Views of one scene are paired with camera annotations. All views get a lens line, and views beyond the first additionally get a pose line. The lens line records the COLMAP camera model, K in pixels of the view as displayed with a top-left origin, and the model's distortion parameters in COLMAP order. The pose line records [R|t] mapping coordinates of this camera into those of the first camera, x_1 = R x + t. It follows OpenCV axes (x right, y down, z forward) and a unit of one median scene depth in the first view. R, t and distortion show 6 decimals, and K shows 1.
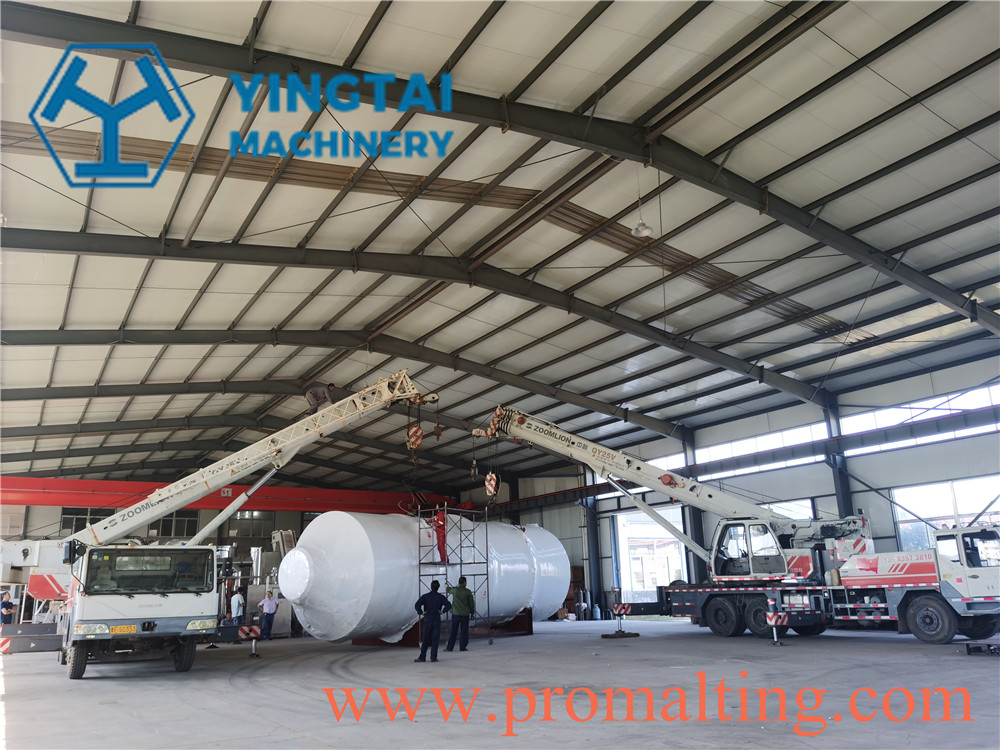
lens RADIAL K [[841.3, 0, 520.1], [0, 841.3, 410.1], [0, 0, 1]] dist [-0.005463, -0.009642]
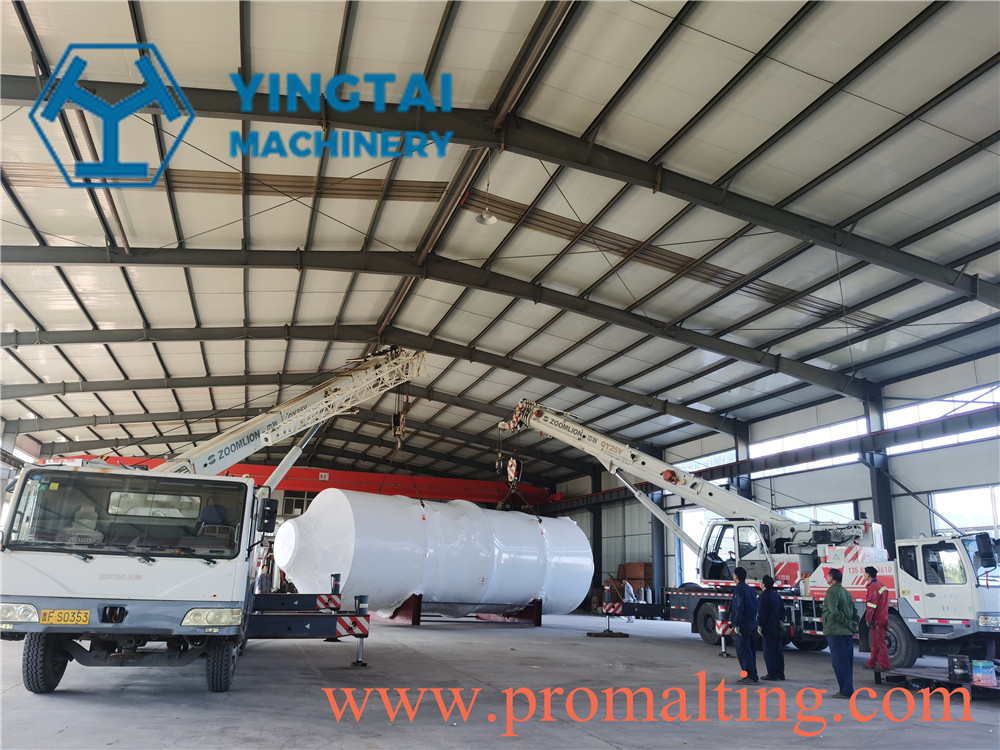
lens RADIAL K [[841.3, 0, 520.1], [0, 841.3, 410.1], [0, 0, 1]] dist [-0.005463, -0.009642]
pose [[0.962941, 0.004678, -0.269672, 0.284971], [-0.002712, 0.999967, 0.007663, 0.001967], [0.269699, -0.006648, 0.962922, 0.042340]]
